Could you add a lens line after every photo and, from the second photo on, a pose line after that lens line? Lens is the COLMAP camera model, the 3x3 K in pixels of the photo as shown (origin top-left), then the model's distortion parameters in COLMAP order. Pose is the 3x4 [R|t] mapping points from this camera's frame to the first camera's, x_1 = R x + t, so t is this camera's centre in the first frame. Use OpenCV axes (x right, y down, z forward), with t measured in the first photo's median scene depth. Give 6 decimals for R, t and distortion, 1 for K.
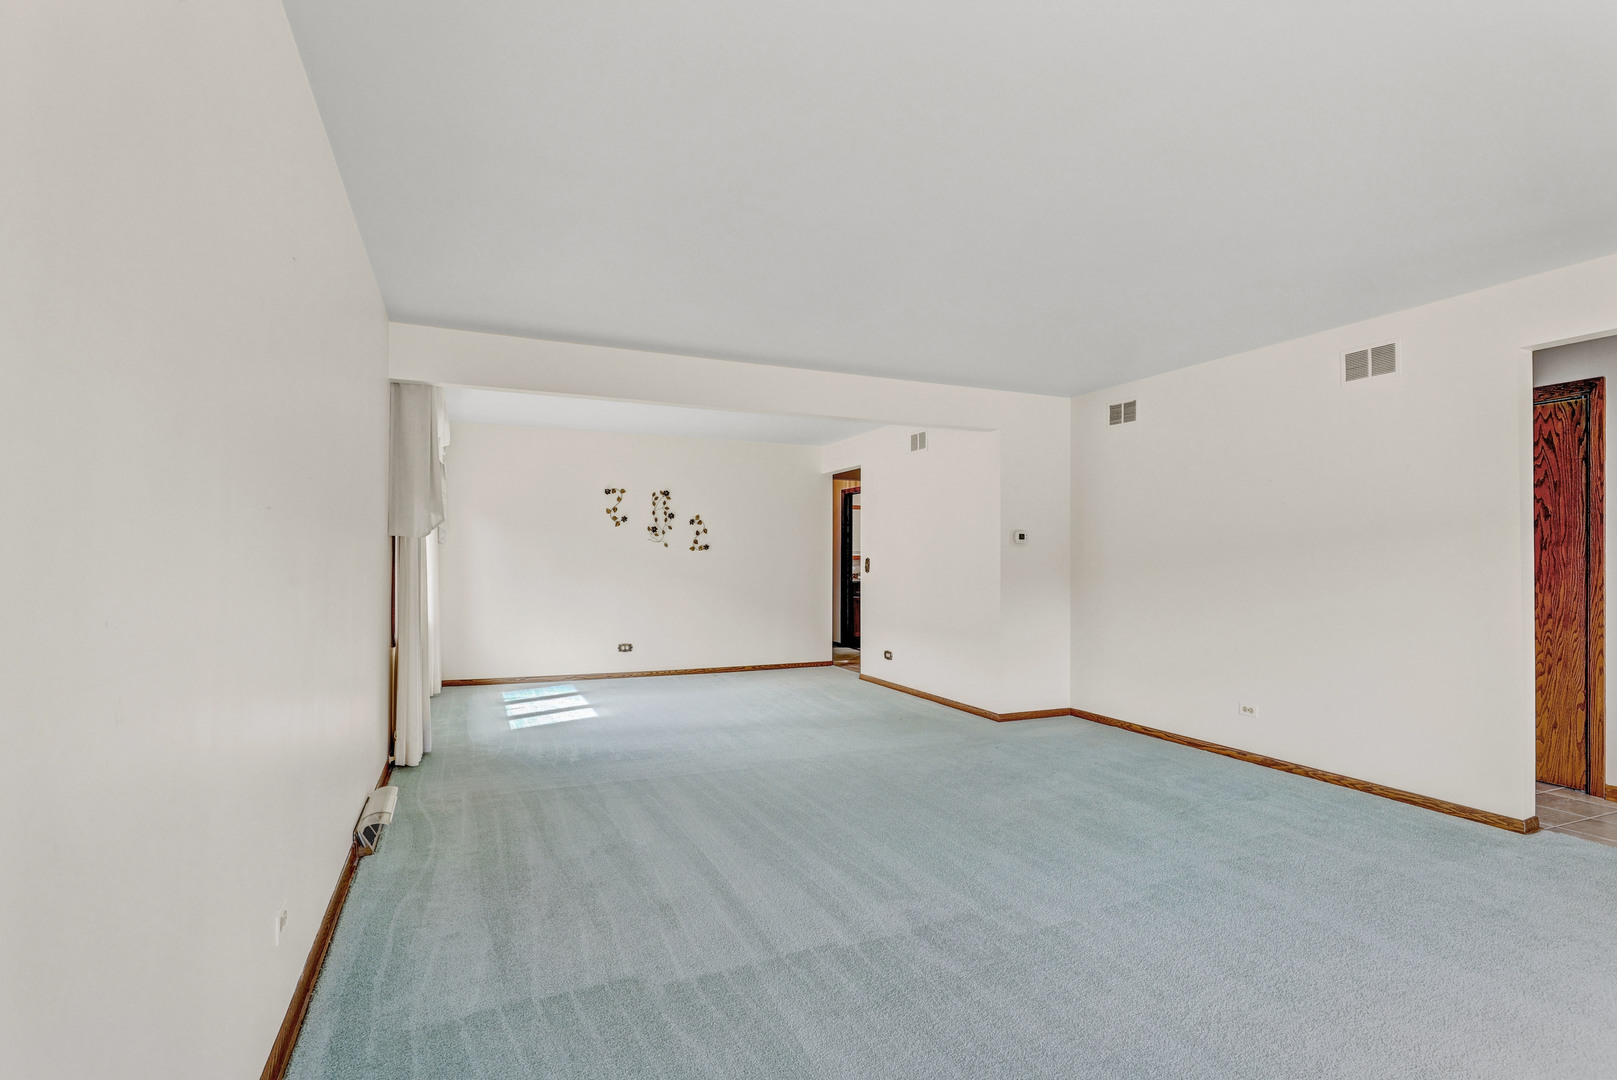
lens RADIAL K [[785.3, 0, 808.5], [0, 785.3, 540.0], [0, 0, 1]] dist [0.001049, 0.000018]
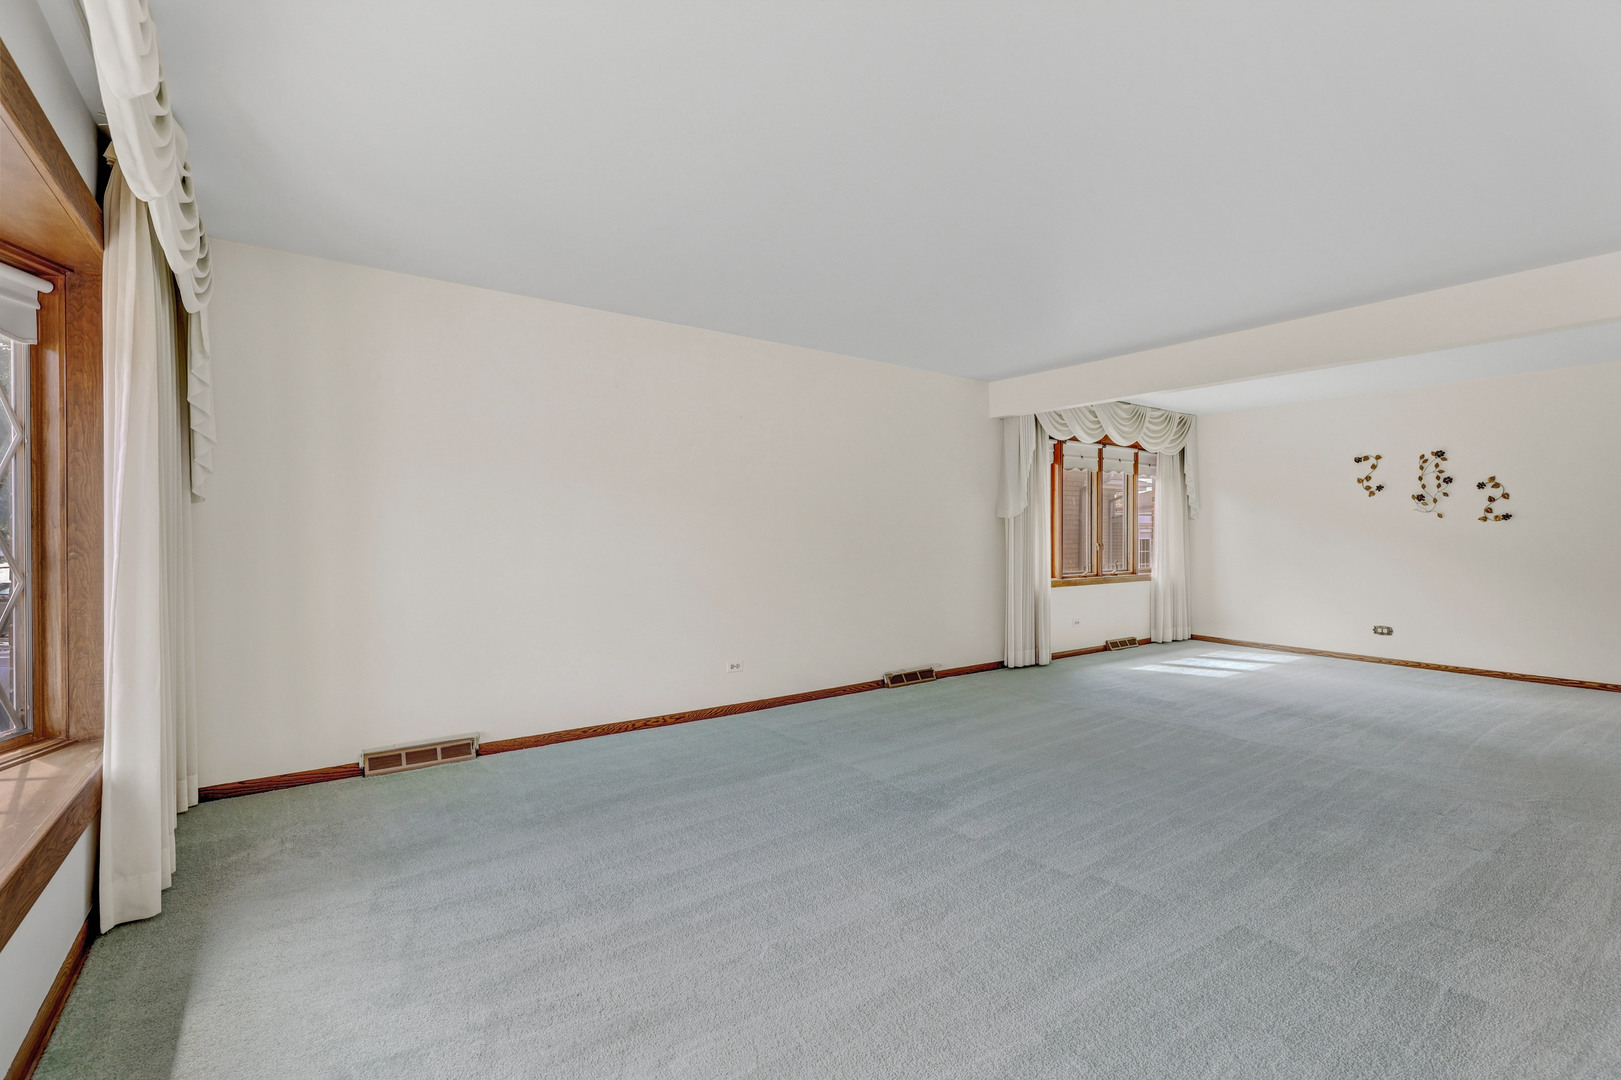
lens RADIAL K [[733.1, 0, 810.5], [0, 733.1, 540.0], [0, 0, 1]] dist [0.000510, 0.000098]
pose [[0.207878, 0.005562, -0.978139, 0.446715], [0.024421, 0.999643, 0.010875, 0.007591], [0.977850, -0.026148, 0.207668, 0.181162]]
